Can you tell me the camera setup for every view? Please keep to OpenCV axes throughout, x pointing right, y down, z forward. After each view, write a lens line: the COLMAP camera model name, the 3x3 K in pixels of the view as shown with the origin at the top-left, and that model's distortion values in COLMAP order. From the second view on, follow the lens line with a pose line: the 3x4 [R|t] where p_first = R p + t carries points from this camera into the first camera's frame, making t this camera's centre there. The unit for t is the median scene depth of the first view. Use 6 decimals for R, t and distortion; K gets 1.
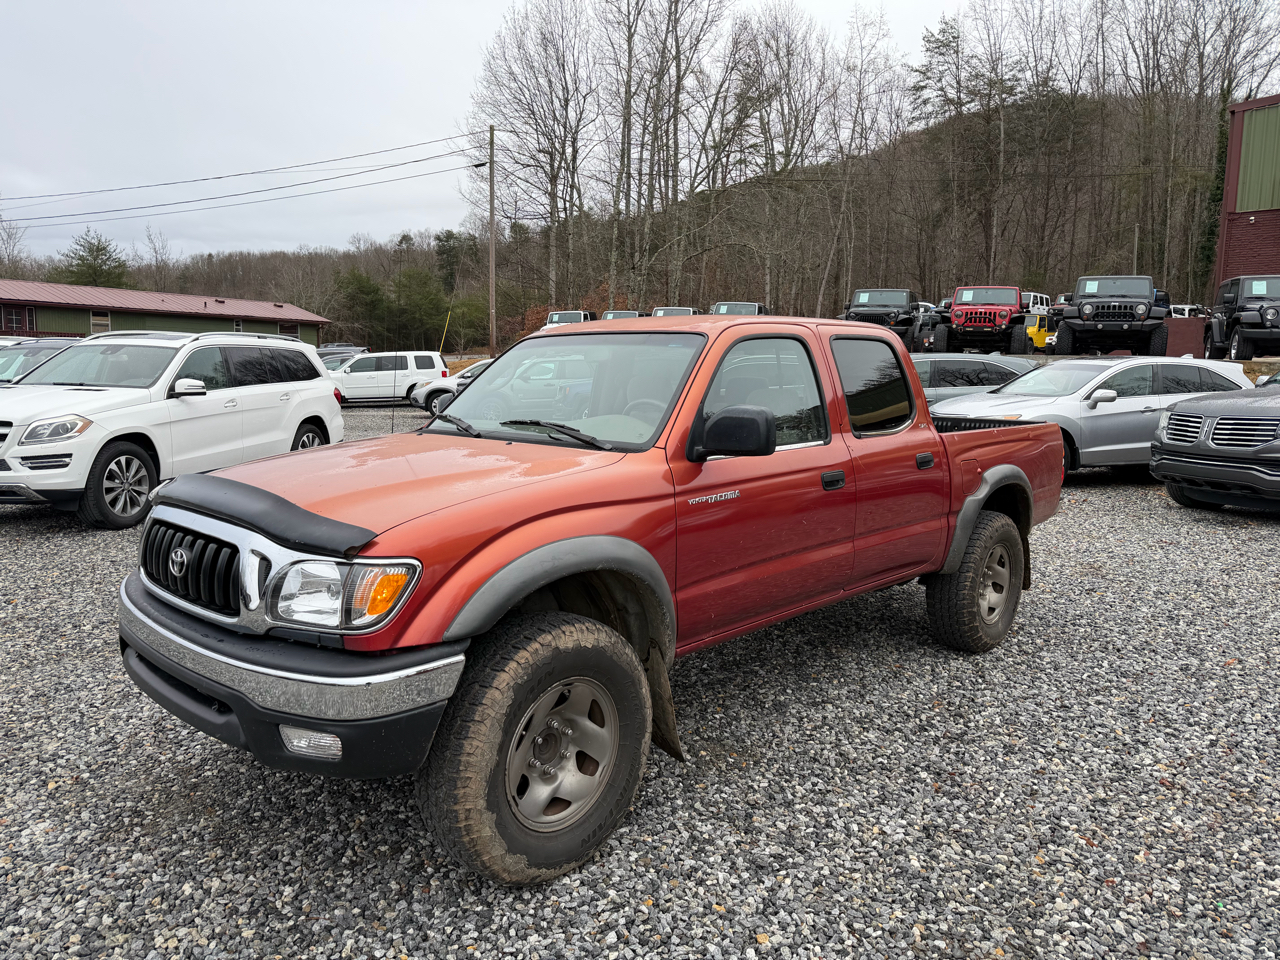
lens RADIAL K [[890.4, 0, 640.0], [0, 890.4, 480.0], [0, 0, 1]] dist [0.035857, -0.029768]
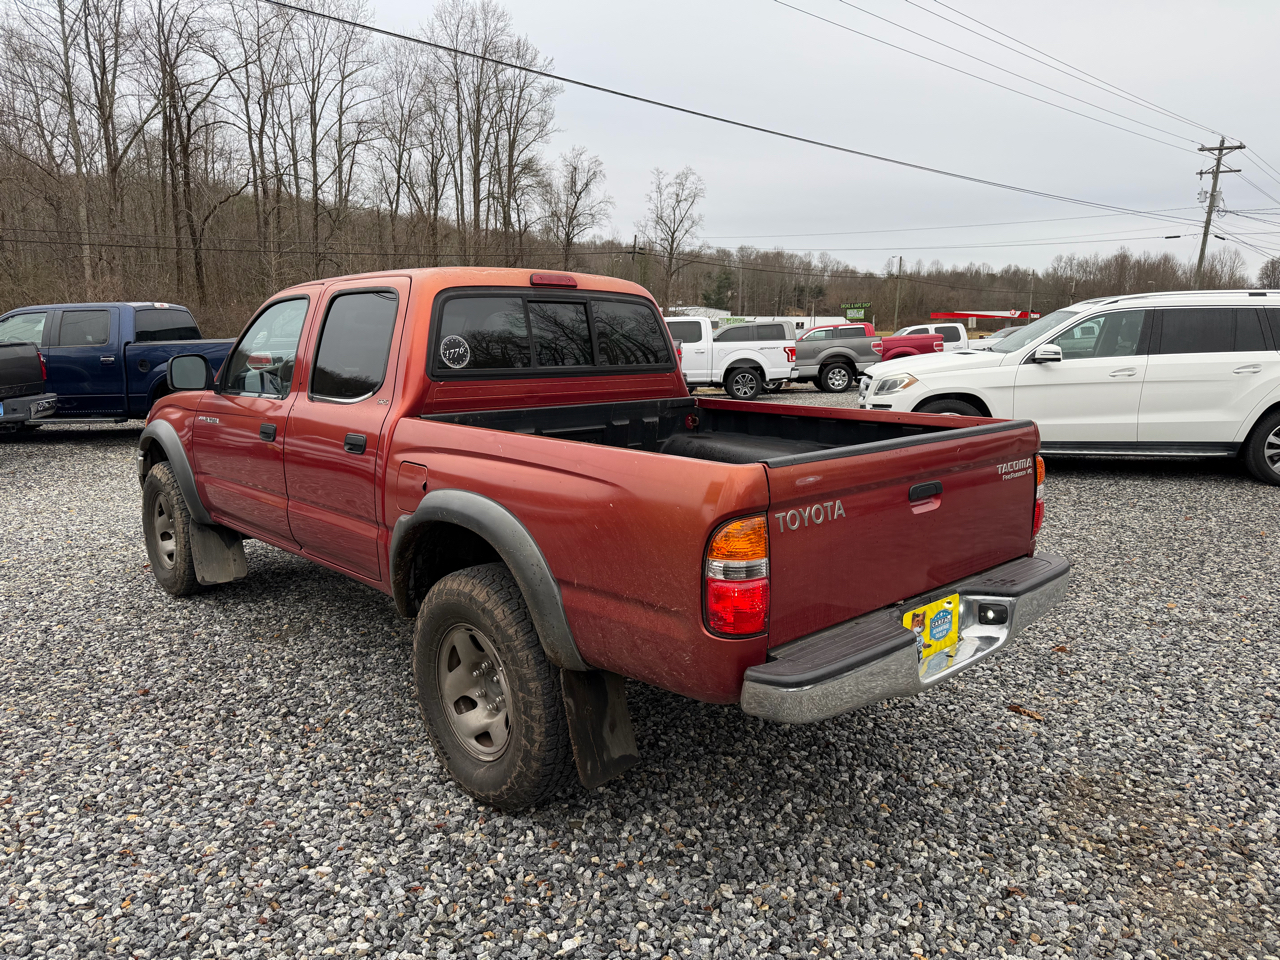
lens RADIAL K [[903.5, 0, 640.1], [0, 903.5, 473.0], [0, 0, 1]] dist [0.028959, -0.033306]
pose [[-0.058833, 0.144550, -0.987747, 0.437103], [-0.120772, 0.981162, 0.150780, -0.058501], [0.990935, 0.128163, -0.040267, 0.507909]]
